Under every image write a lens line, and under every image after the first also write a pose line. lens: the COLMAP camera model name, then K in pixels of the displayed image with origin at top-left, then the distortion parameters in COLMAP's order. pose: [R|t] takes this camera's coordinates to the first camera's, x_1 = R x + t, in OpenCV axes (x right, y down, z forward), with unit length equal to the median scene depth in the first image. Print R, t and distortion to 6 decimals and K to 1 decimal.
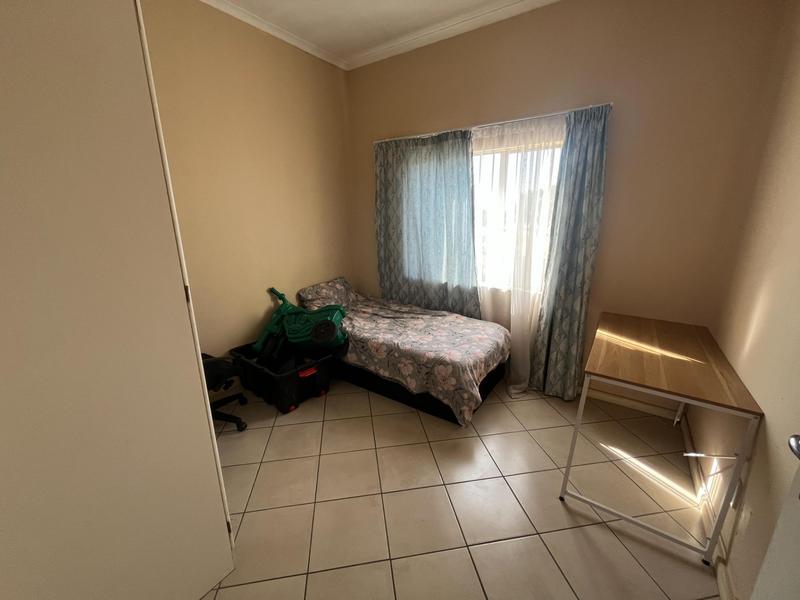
lens RADIAL K [[321.8, 0, 404.9], [0, 321.8, 304.2], [0, 0, 1]] dist [-0.009297, 0.000357]
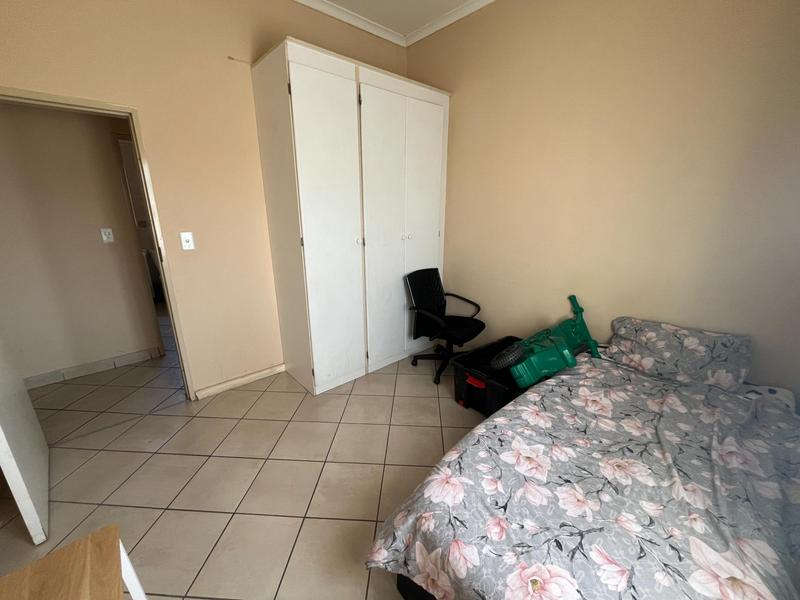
lens RADIAL K [[321.8, 0, 396.5], [0, 321.8, 300.1], [0, 0, 1]] dist [-0.009297, 0.000357]
pose [[-0.244145, 0.281911, -0.927858, 0.432514], [-0.253511, 0.904984, 0.341667, -0.202844], [0.936016, 0.318638, -0.149480, 0.721851]]
